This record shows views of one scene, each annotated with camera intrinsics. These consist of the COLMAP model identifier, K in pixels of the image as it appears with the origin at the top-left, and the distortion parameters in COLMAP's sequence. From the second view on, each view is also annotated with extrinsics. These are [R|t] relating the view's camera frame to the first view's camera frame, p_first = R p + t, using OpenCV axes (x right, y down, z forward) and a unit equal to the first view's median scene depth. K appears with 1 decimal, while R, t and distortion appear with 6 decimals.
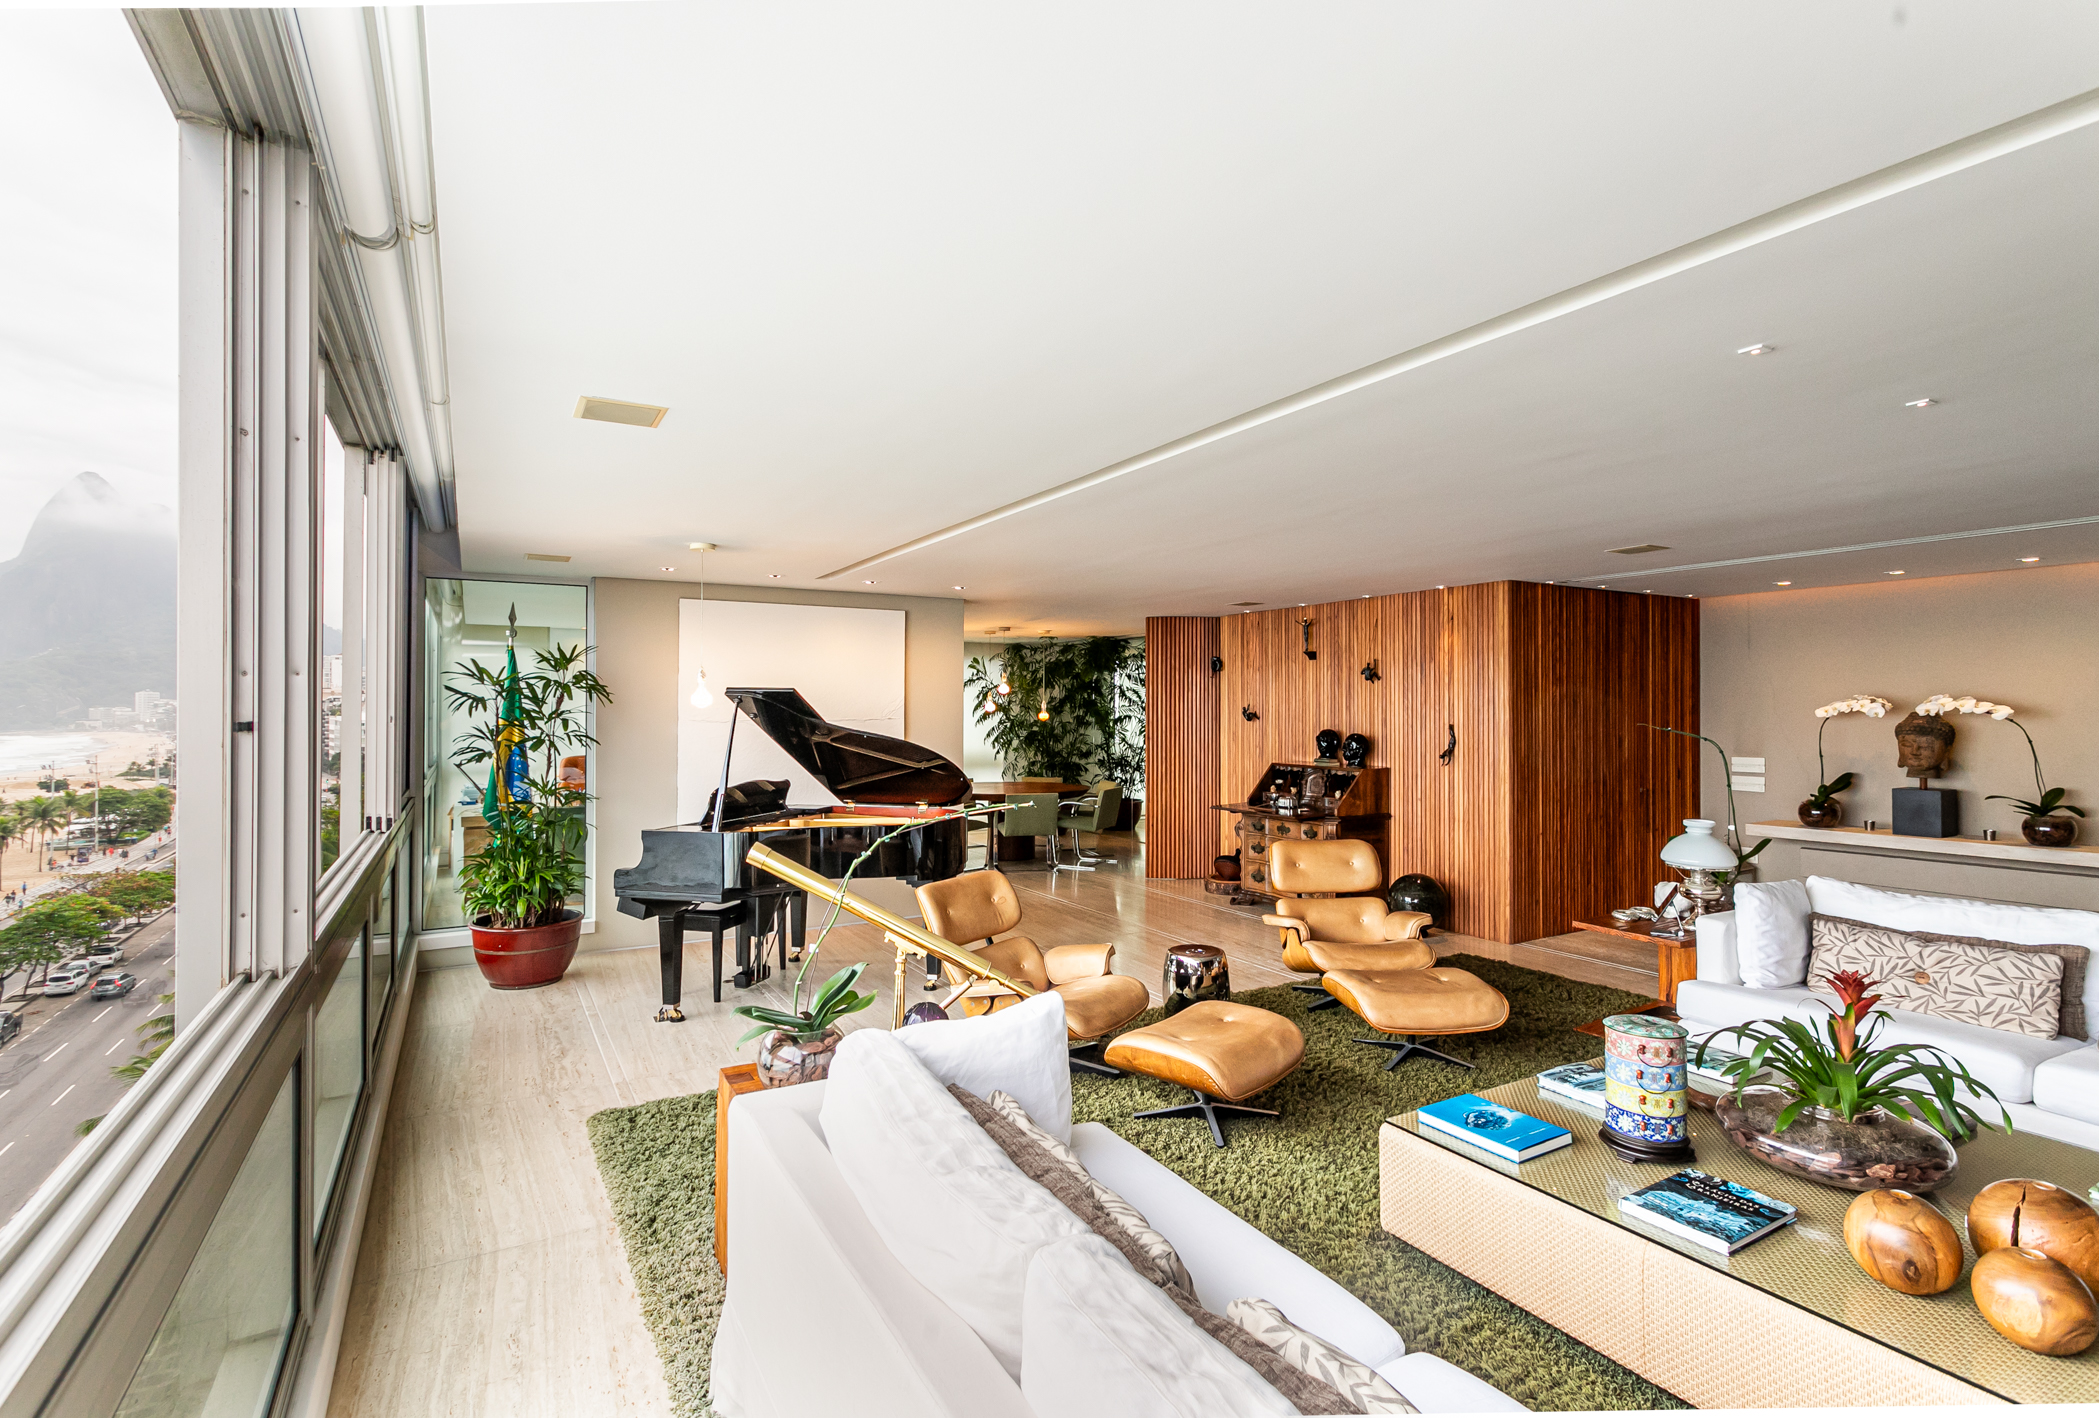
lens RADIAL K [[1009.4, 0, 1050.3], [0, 1009.4, 707.4], [0, 0, 1]] dist [0.010028, 0.000715]
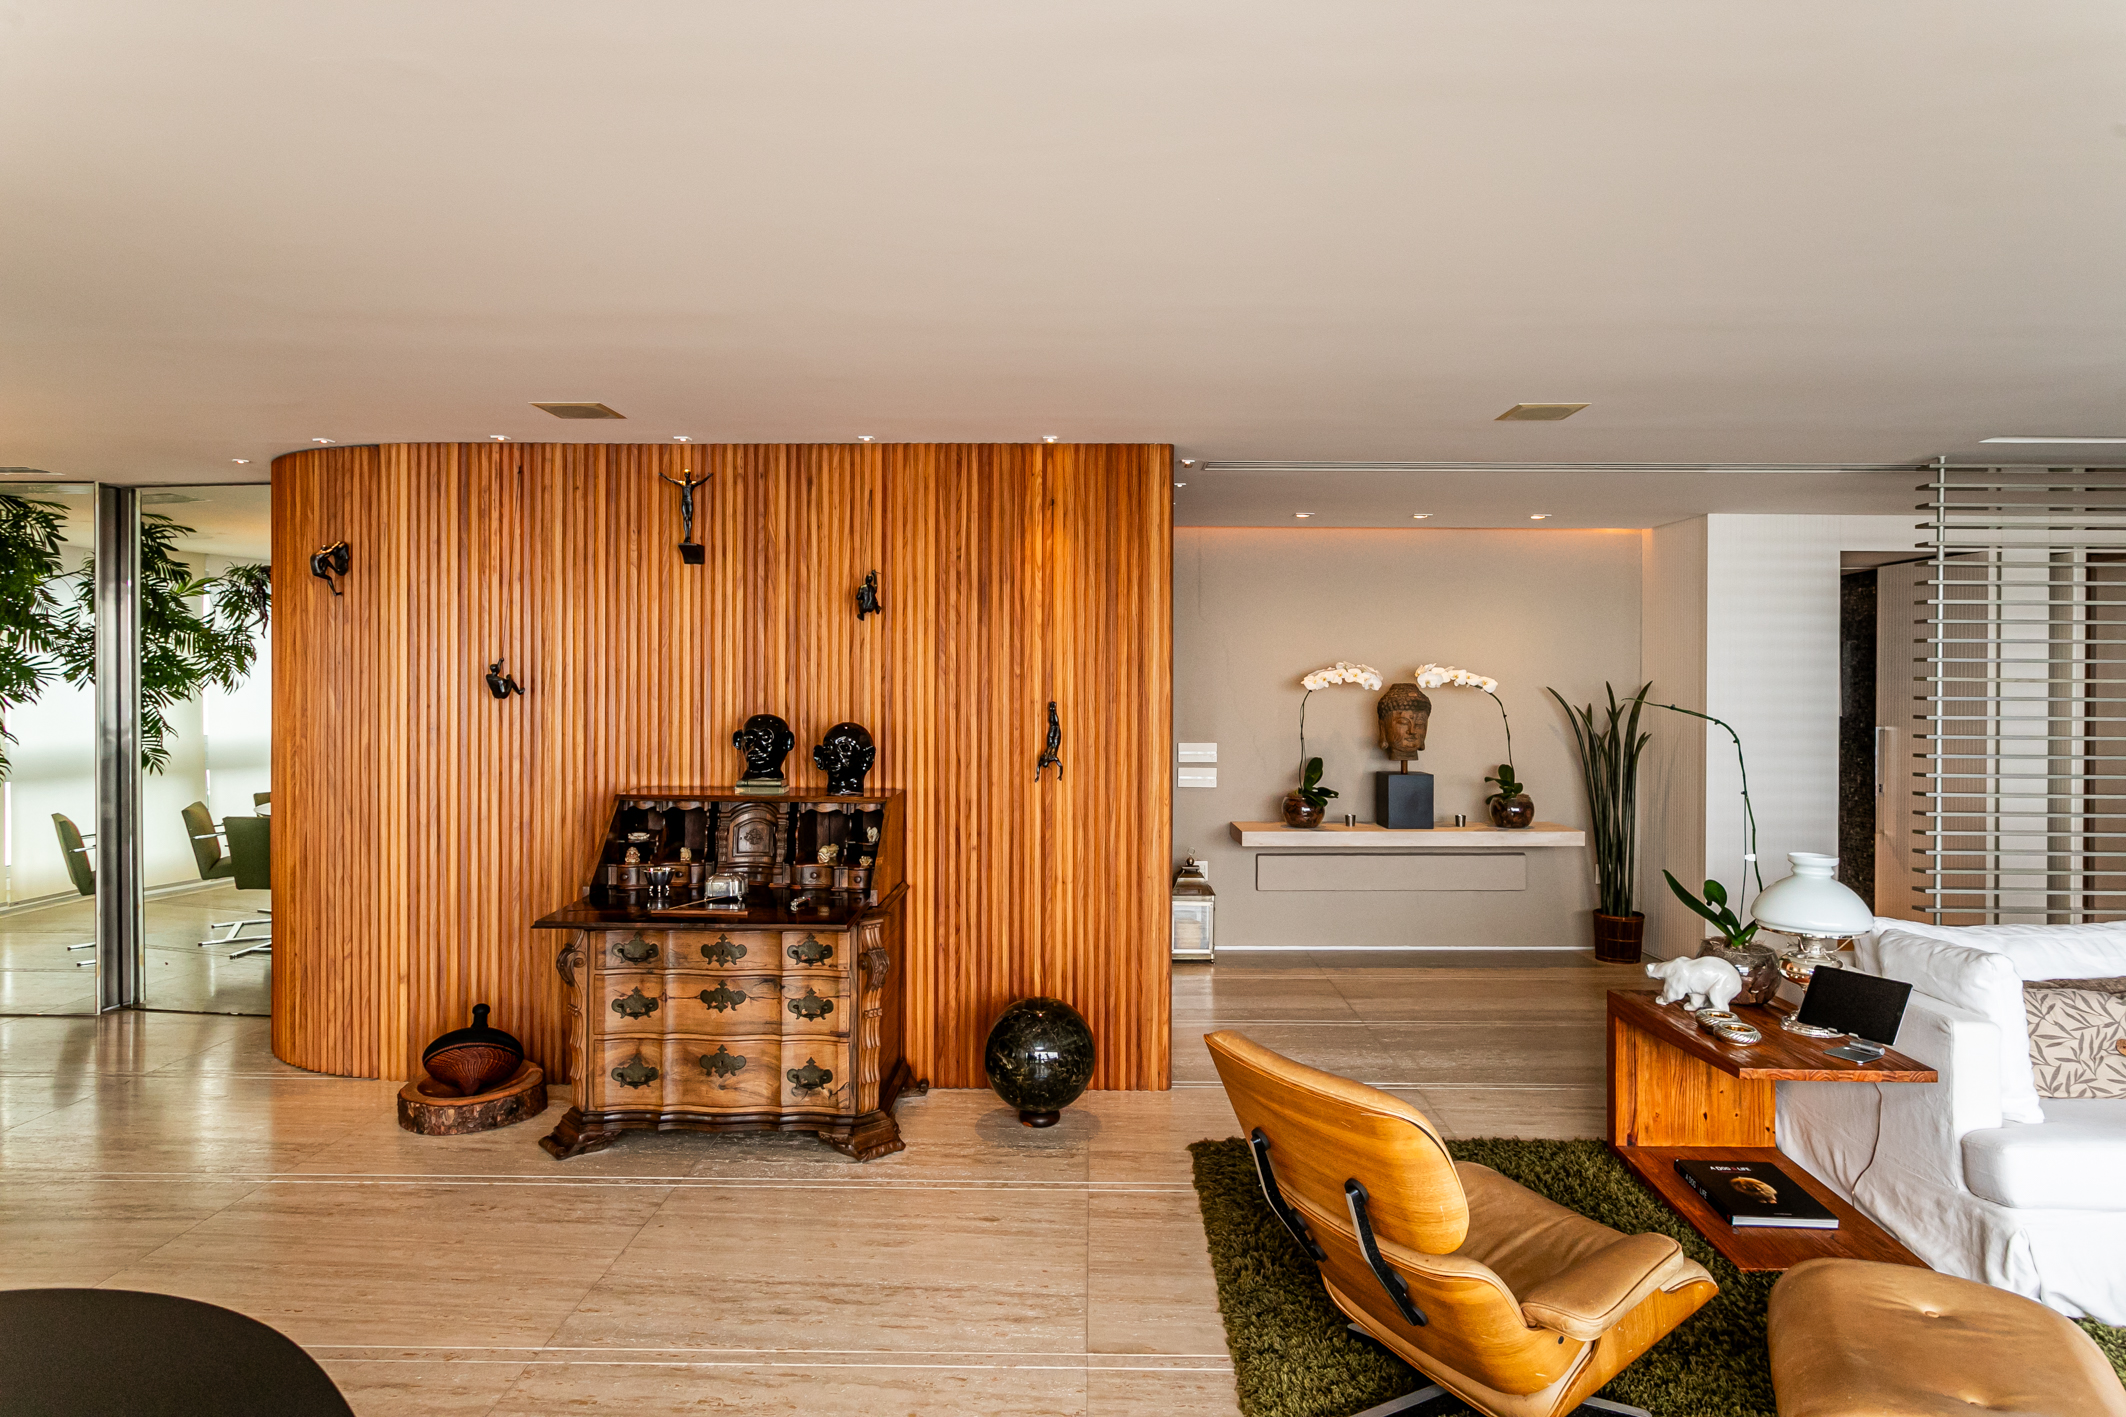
lens RADIAL K [[1205.1, 0, 1062.2], [0, 1205.1, 695.4], [0, 0, 1]] dist [-0.005607, -0.000219]
pose [[0.508273, -0.002343, 0.861193, -0.135945], [-0.008015, 0.999940, 0.007451, 0.007794], [-0.861159, -0.010690, 0.508224, 0.622674]]
